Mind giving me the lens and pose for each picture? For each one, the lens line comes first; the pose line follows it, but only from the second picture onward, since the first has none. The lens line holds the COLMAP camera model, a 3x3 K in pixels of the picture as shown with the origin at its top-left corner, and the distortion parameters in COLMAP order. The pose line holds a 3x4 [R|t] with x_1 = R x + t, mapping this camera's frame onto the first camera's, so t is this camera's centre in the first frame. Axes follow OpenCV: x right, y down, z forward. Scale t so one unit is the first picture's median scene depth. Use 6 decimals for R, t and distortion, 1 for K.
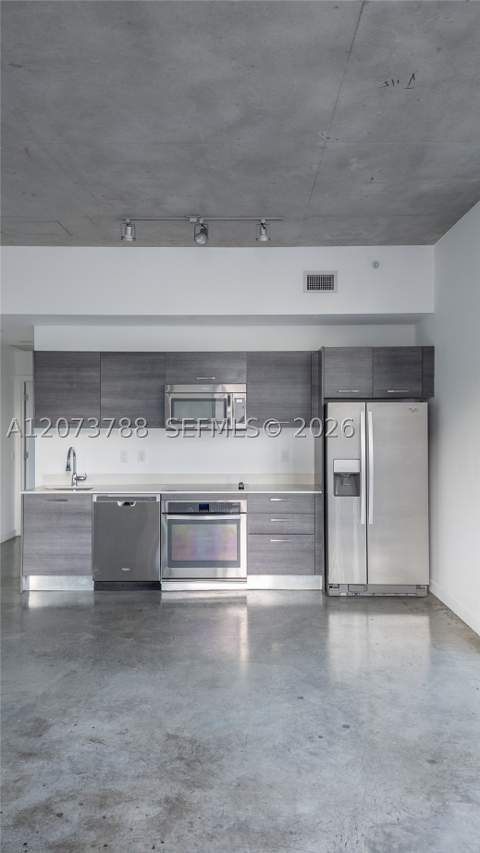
lens RADIAL K [[609.5, 0, 240.0], [0, 609.5, 426.5], [0, 0, 1]] dist [0.004596, 0.000338]
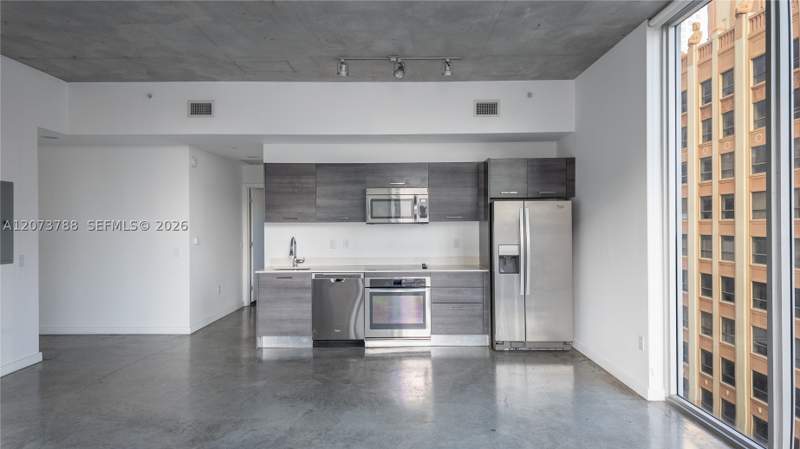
lens RADIAL K [[458.2, 0, 400.0], [0, 458.2, 224.5], [0, 0, 1]] dist [-0.000160, -0.000487]
pose [[0.999979, -0.004582, 0.004669, -0.058974], [0.004573, 0.999988, 0.001897, 0.007101], [-0.004677, -0.001876, 0.999987, 0.026699]]
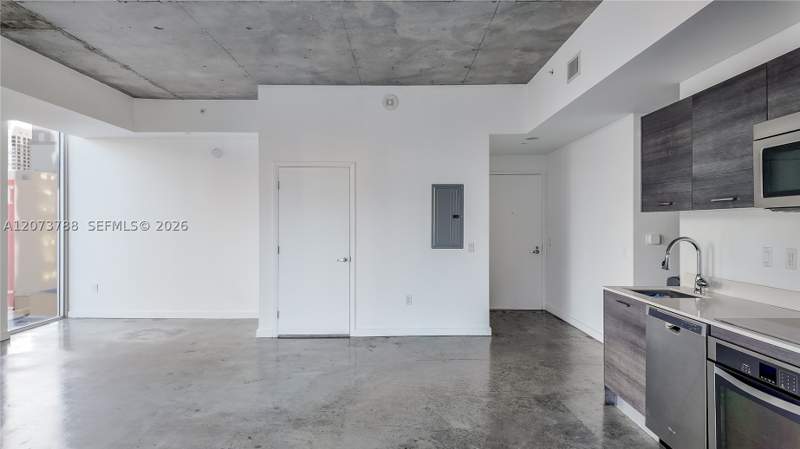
lens RADIAL K [[462.4, 0, 403.8], [0, 462.4, 224.6], [0, 0, 1]] dist [0.091815, -0.096673]
pose [[0.014753, 0.003343, -0.999886, 0.300454], [0.000899, 0.999994, 0.003356, 0.017589], [0.999891, -0.000948, 0.014749, 0.720166]]
